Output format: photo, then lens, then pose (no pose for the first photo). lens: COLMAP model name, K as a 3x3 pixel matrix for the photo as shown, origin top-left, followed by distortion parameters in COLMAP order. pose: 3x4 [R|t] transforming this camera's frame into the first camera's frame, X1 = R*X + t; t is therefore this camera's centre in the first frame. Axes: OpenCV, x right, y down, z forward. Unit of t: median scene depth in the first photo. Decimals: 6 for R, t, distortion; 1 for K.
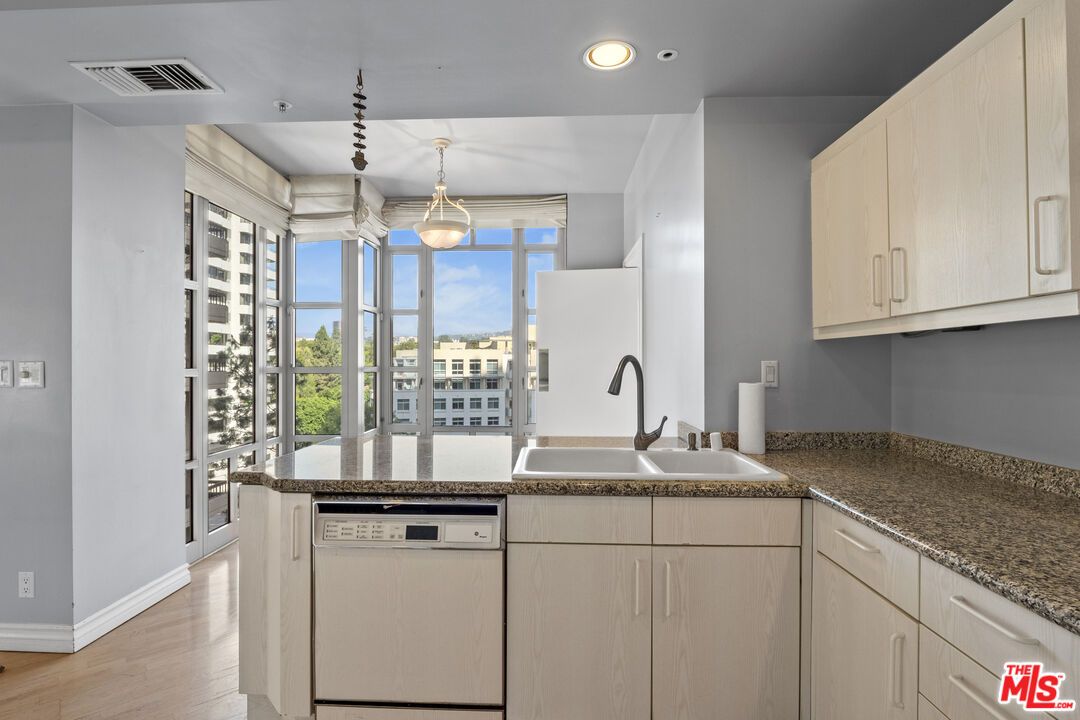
lens RADIAL K [[534.5, 0, 525.3], [0, 534.5, 360.8], [0, 0, 1]] dist [-0.006273, -0.004664]
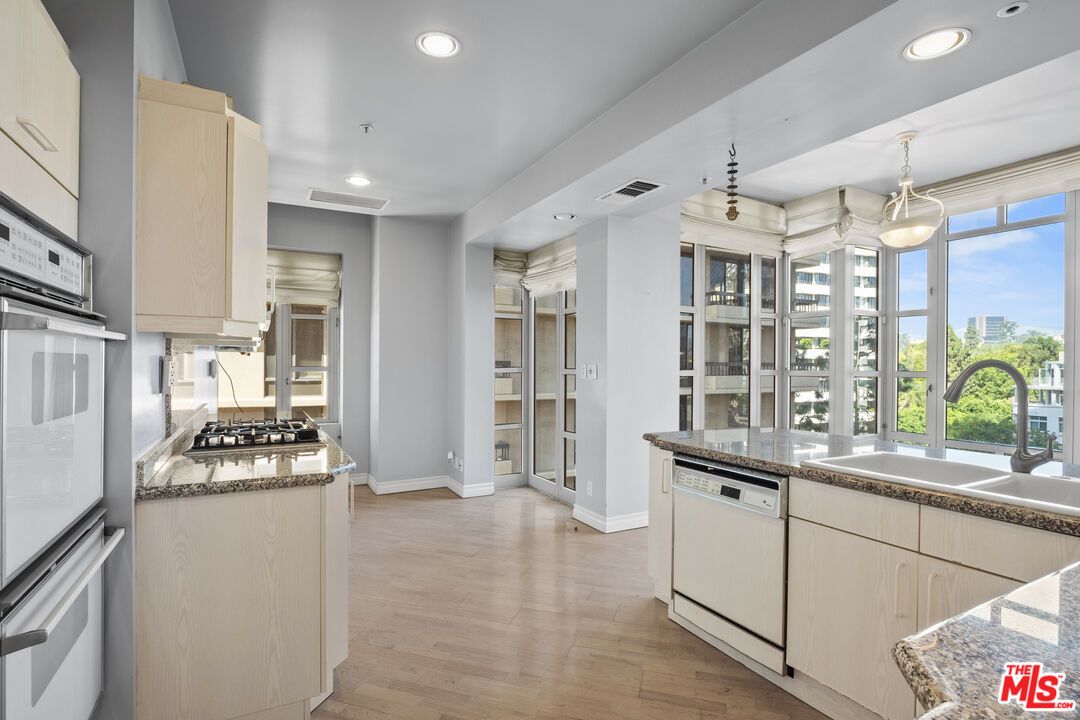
lens RADIAL K [[534.5, 0, 528.1], [0, 534.5, 362.8], [0, 0, 1]] dist [-0.006273, -0.004664]
pose [[0.492577, 0.000664, -0.870269, 0.544874], [-0.003954, 0.999991, -0.001475, -0.000807], [0.870260, 0.004167, 0.492575, -0.081847]]
